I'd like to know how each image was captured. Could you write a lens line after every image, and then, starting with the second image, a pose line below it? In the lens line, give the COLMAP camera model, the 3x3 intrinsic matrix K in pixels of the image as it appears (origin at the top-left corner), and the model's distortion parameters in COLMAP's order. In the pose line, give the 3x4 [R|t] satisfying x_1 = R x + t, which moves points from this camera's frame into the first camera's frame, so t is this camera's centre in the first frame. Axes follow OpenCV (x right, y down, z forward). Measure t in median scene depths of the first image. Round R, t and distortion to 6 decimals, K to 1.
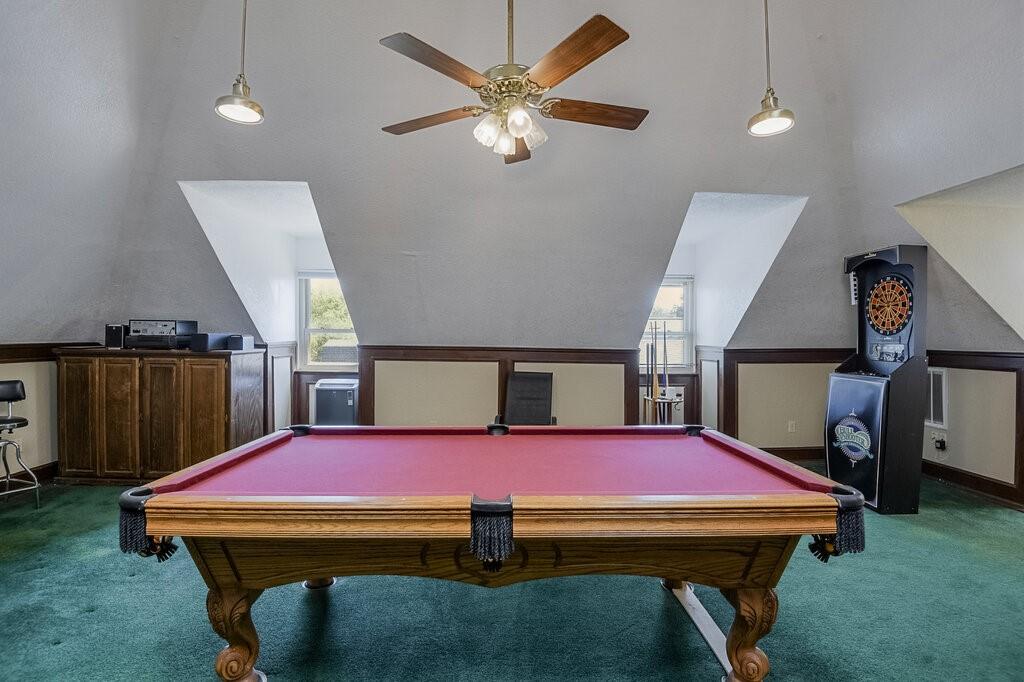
lens RADIAL K [[500.1, 0, 512.0], [0, 500.1, 341.0], [0, 0, 1]] dist [0.001262, -0.000373]
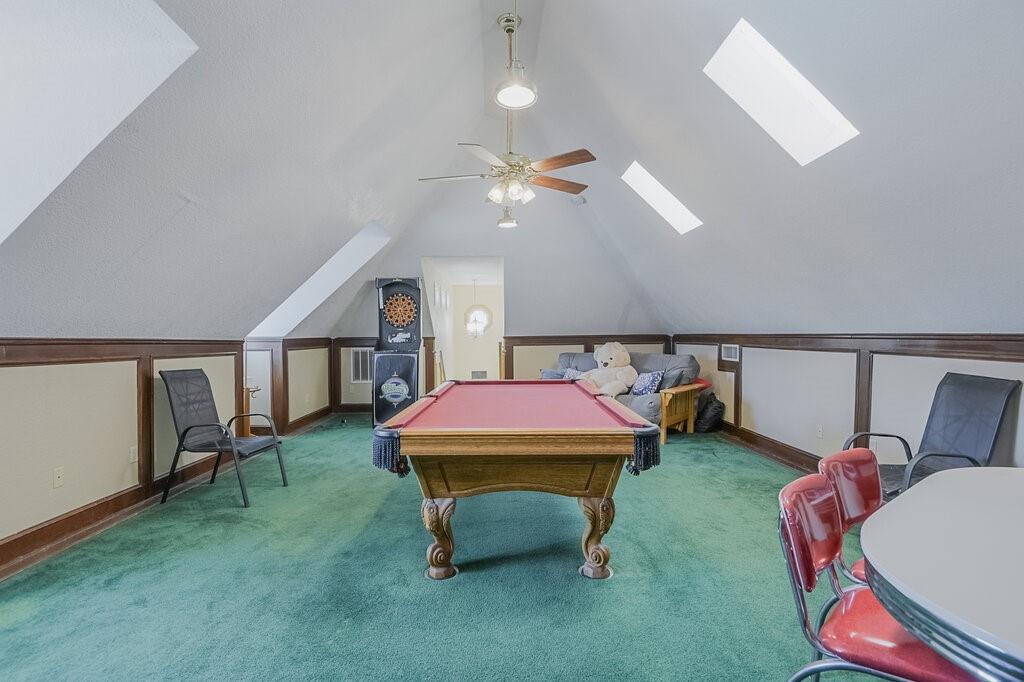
lens RADIAL K [[500.1, 0, 512.0], [0, 500.1, 341.0], [0, 0, 1]] dist [0.001262, -0.000373]
pose [[0.012126, -0.016312, 0.999793, -0.950315], [0.007780, 0.999838, 0.016218, 0.009453], [-0.999896, 0.007582, 0.012251, 0.589246]]
